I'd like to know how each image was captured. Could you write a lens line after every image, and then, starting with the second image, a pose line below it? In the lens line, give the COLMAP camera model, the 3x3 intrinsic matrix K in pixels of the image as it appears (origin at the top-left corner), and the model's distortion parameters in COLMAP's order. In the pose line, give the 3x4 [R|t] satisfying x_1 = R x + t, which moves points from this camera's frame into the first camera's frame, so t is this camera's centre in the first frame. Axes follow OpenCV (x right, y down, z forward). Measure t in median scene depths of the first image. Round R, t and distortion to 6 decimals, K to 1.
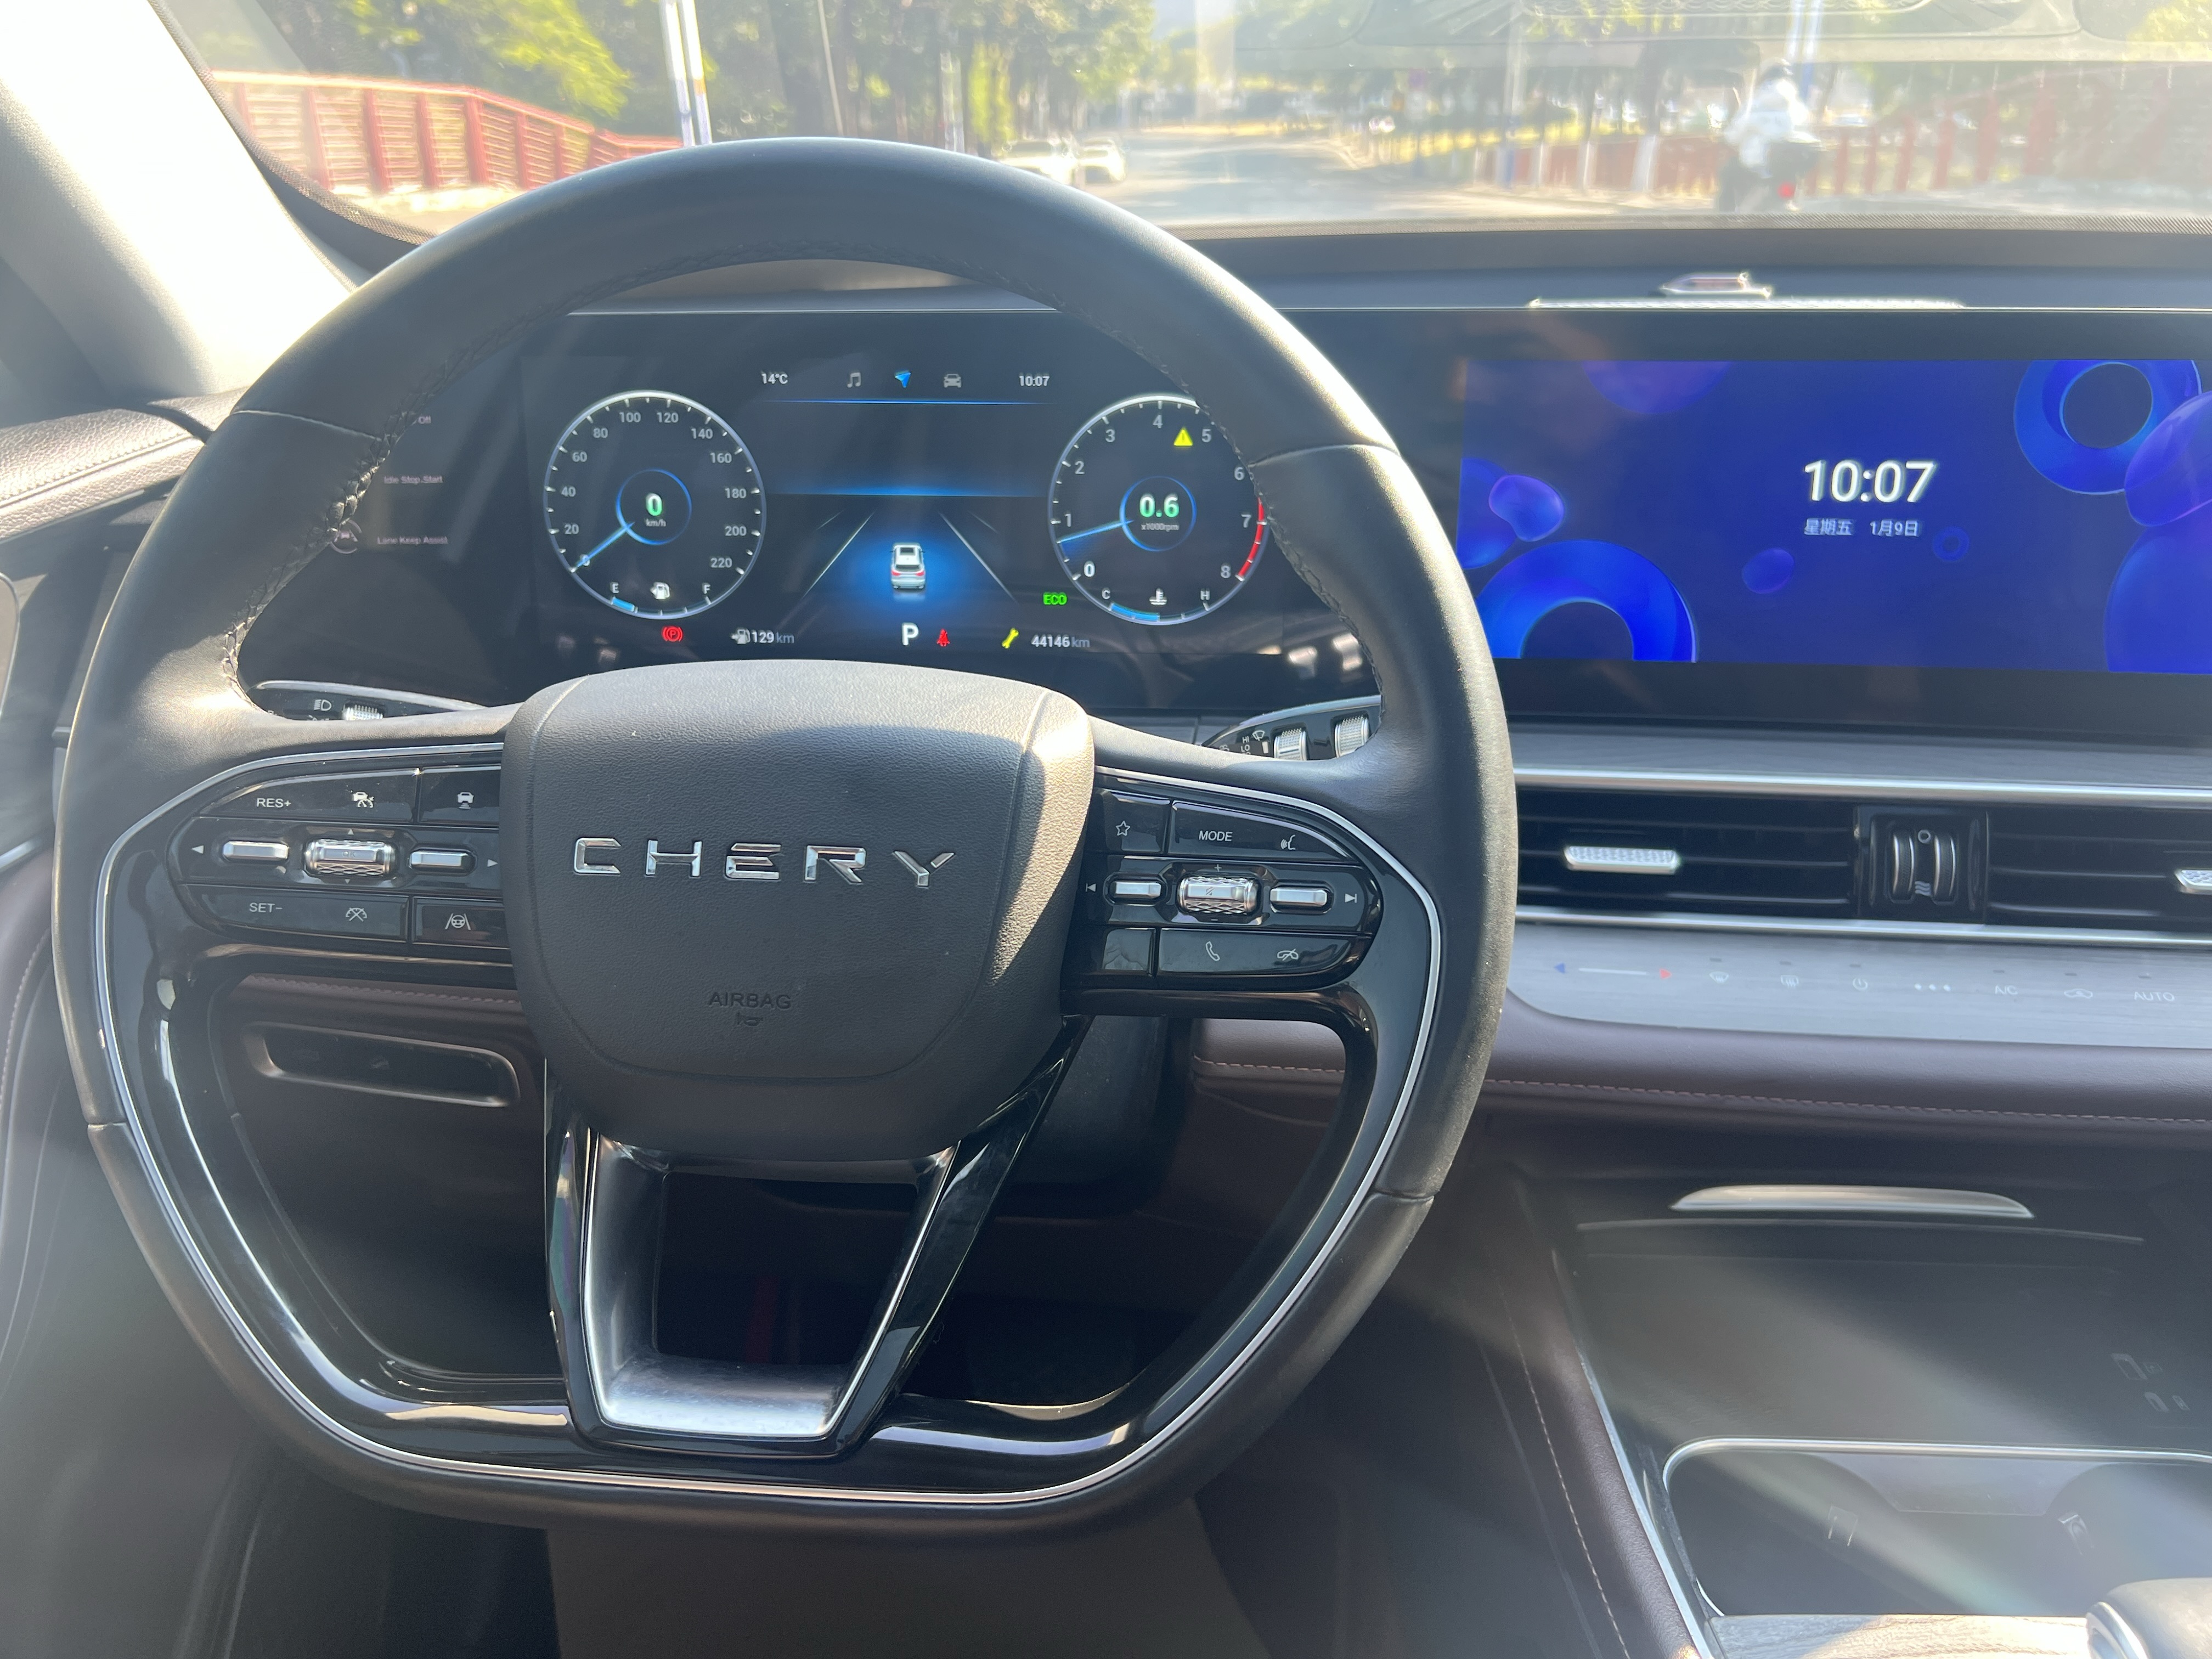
lens RADIAL K [[1634.0, 0, 1110.0], [0, 1634.0, 841.2], [0, 0, 1]] dist [0.062523, -0.078365]
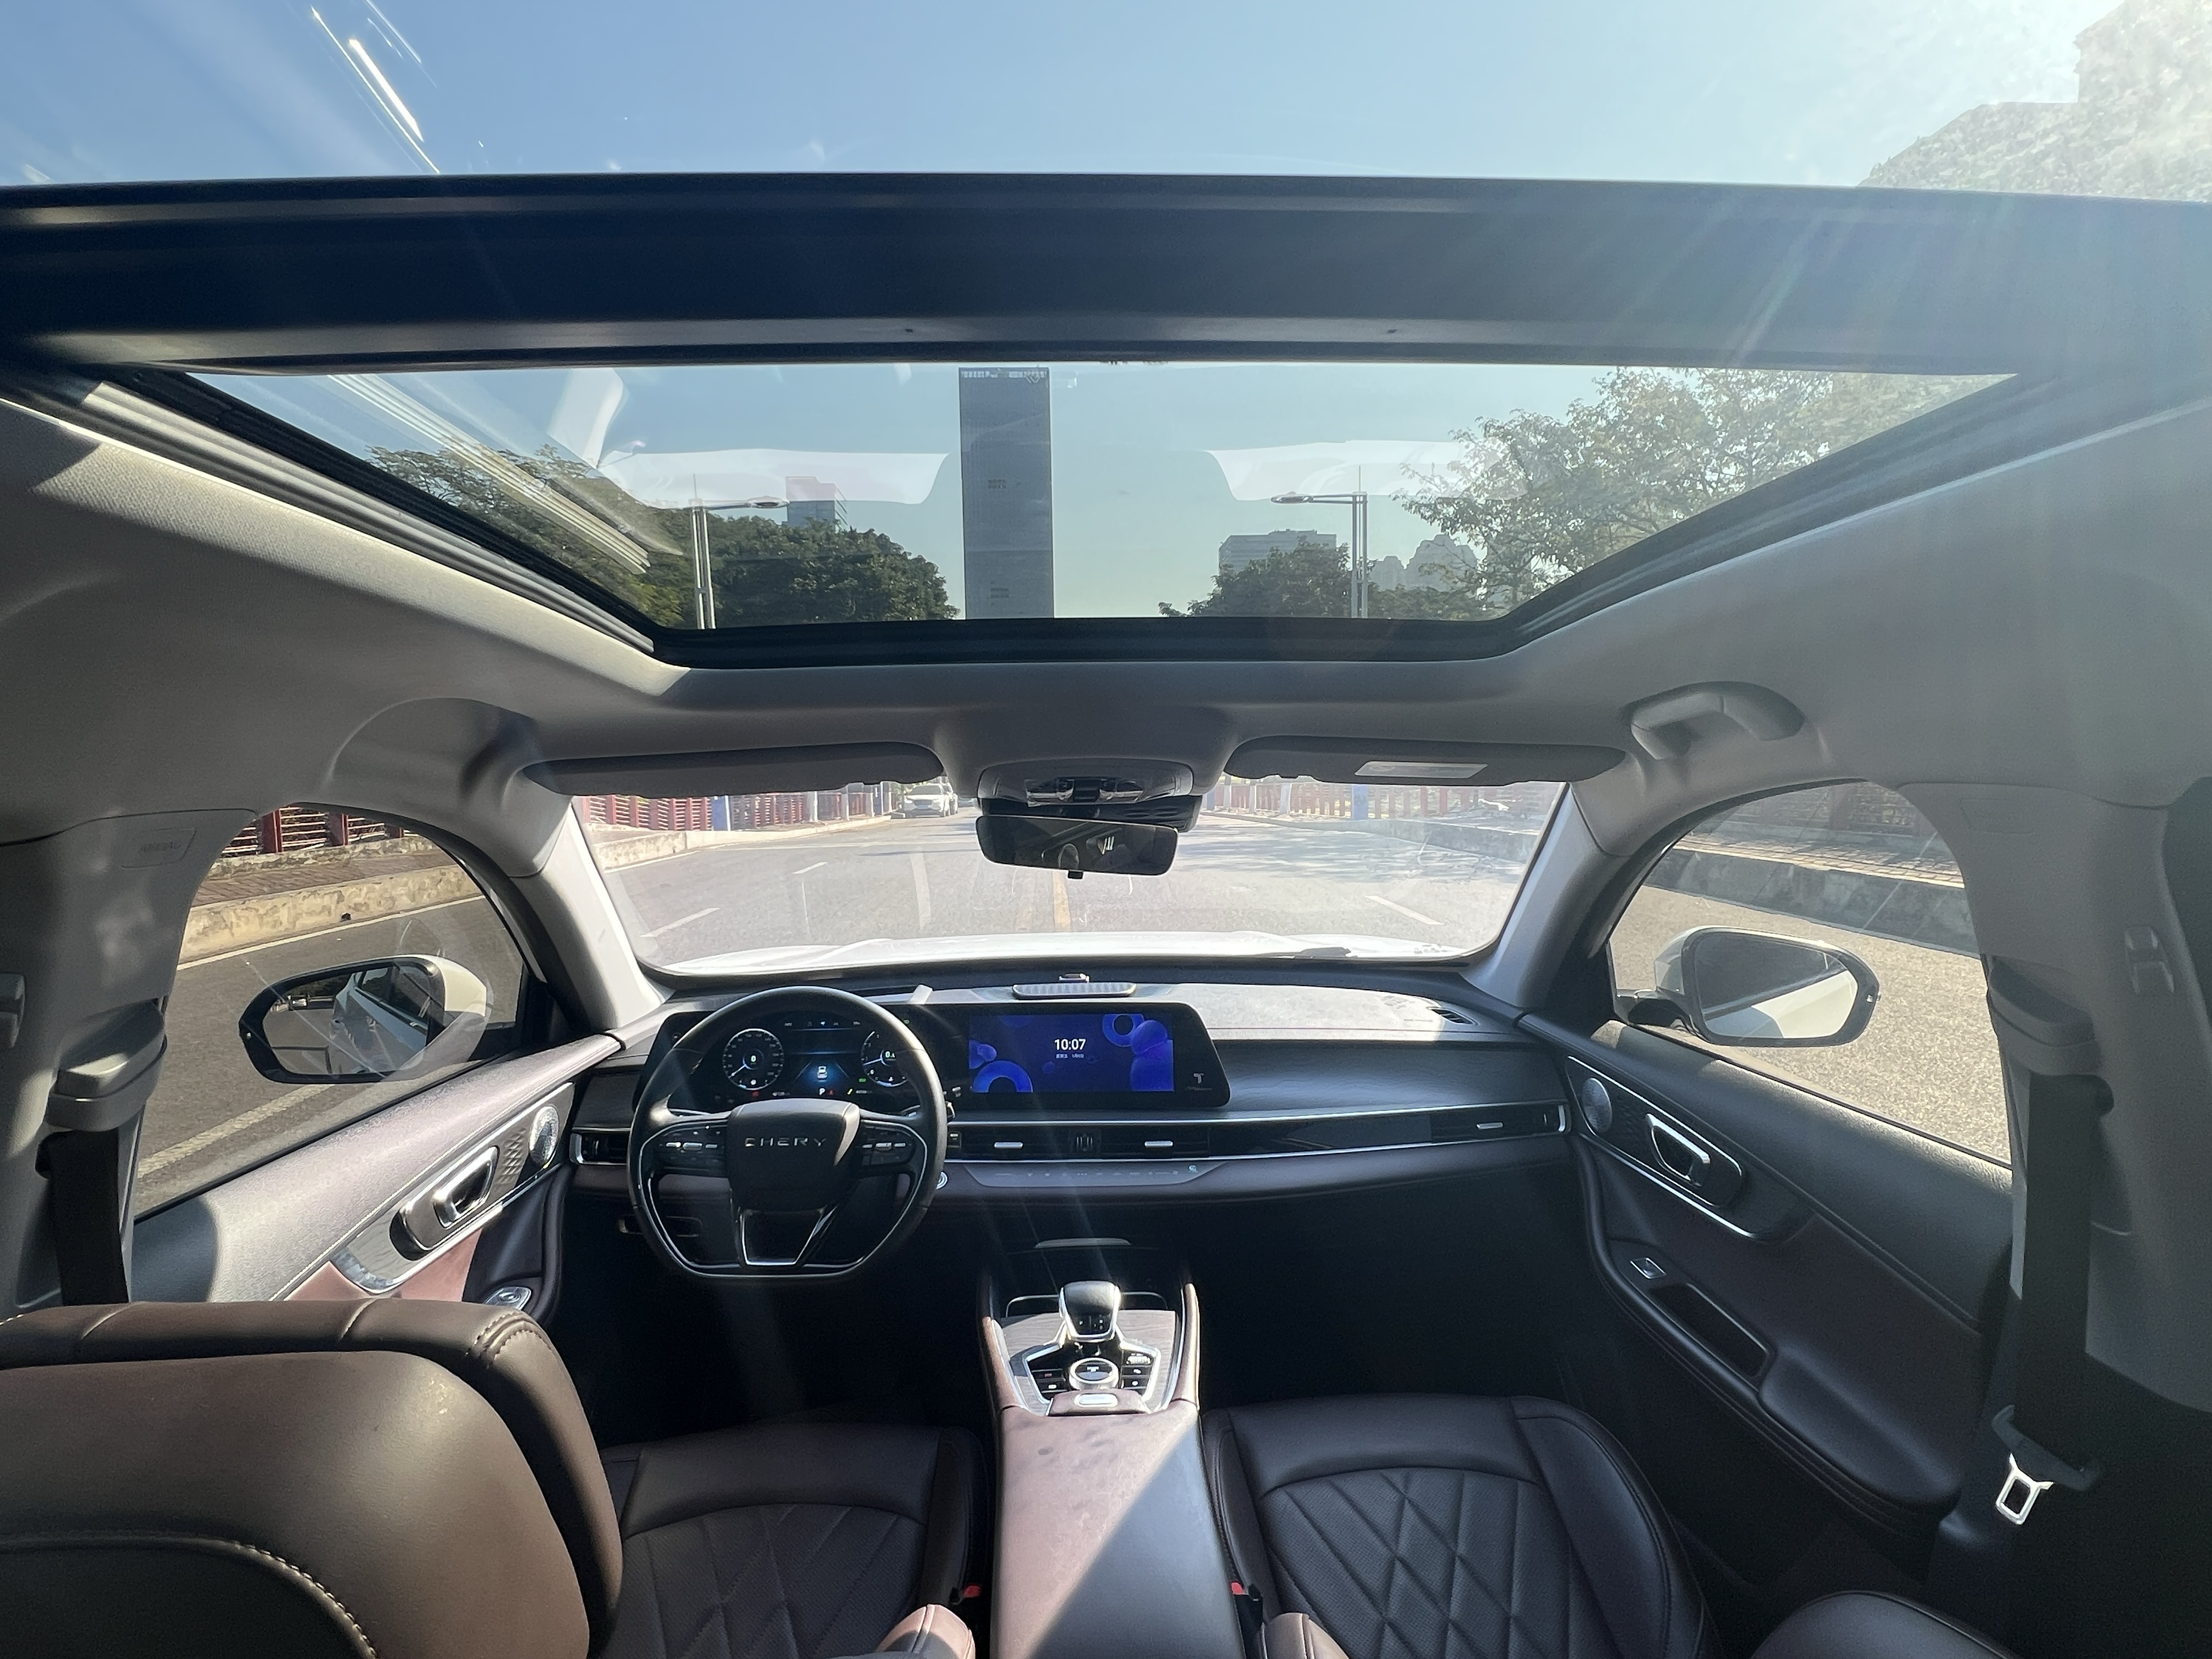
lens RADIAL K [[1097.3, 0, 1098.5], [0, 1097.3, 839.9], [0, 0, 1]] dist [0.001696, 0.000135]
pose [[0.993911, -0.010299, 0.109704, 0.243062], [0.046368, 0.942267, -0.331636, 0.196987], [-0.099955, 0.334703, 0.937007, -1.642076]]
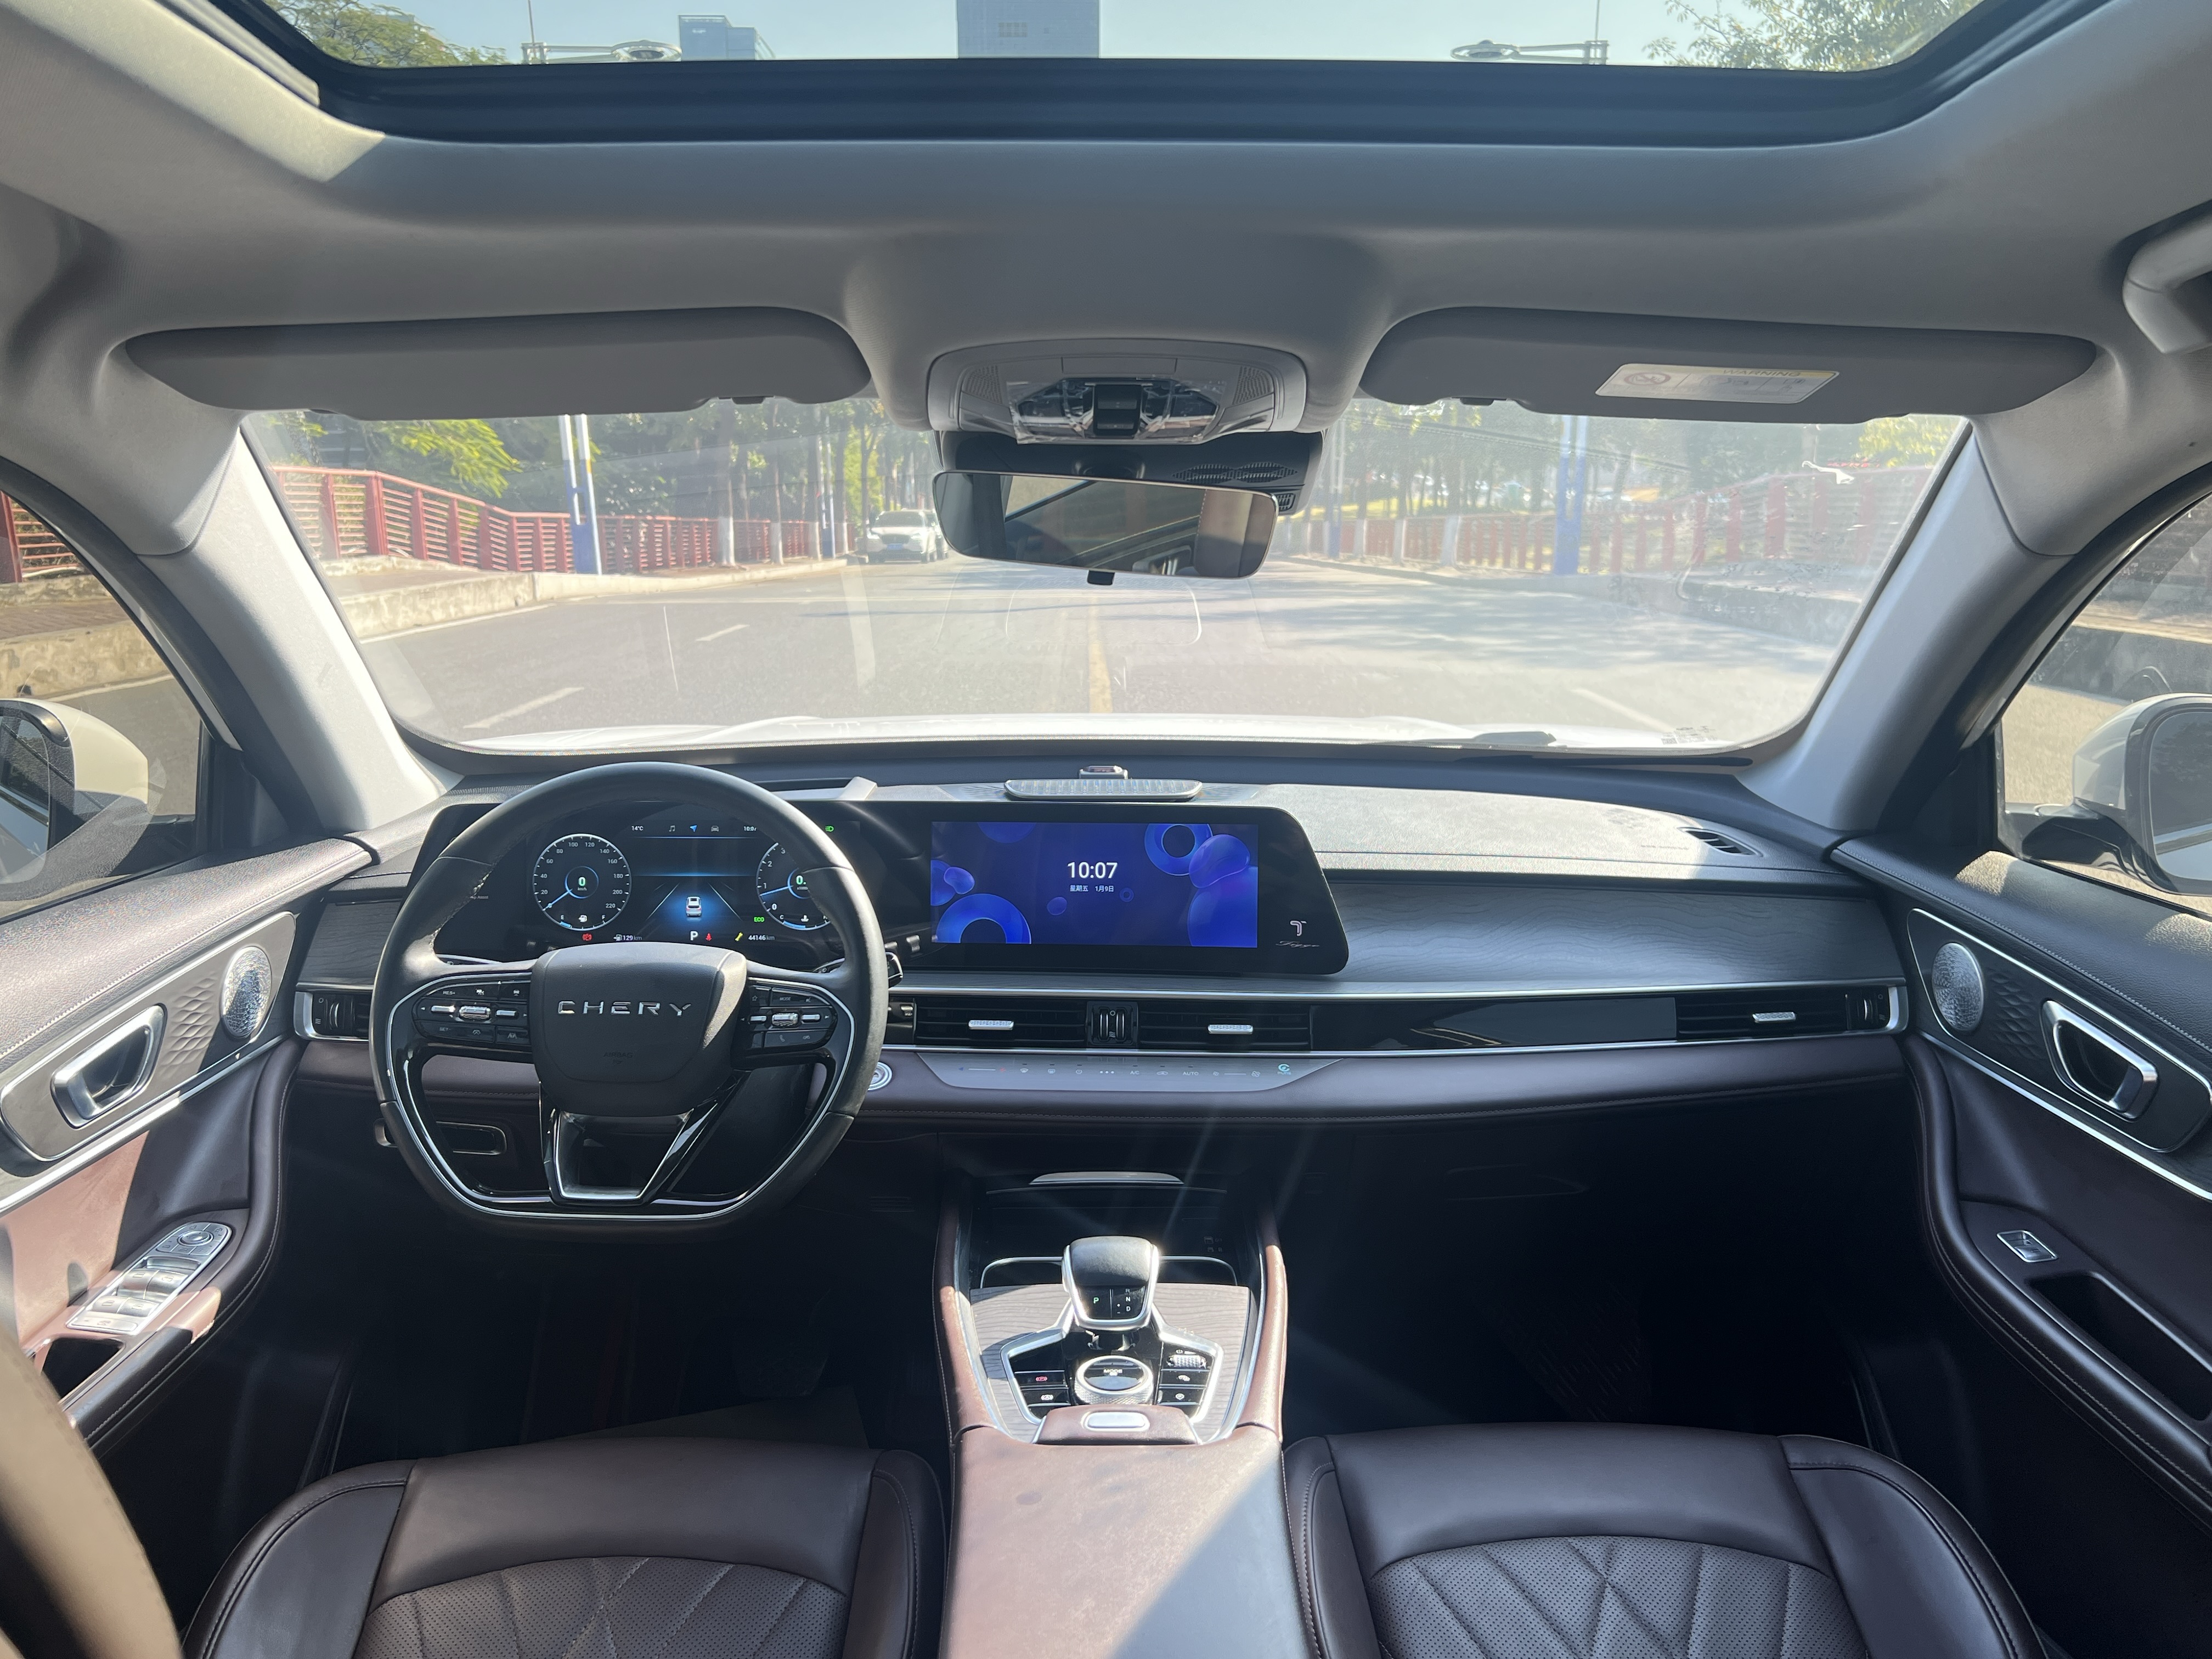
lens RADIAL K [[1634.0, 0, 1110.0], [0, 1634.0, 841.2], [0, 0, 1]] dist [0.062523, -0.078365]
pose [[0.996916, -0.004090, 0.078364, 0.294728], [0.019397, 0.980495, -0.195582, 0.215723], [-0.076036, 0.196499, 0.977551, -1.385952]]
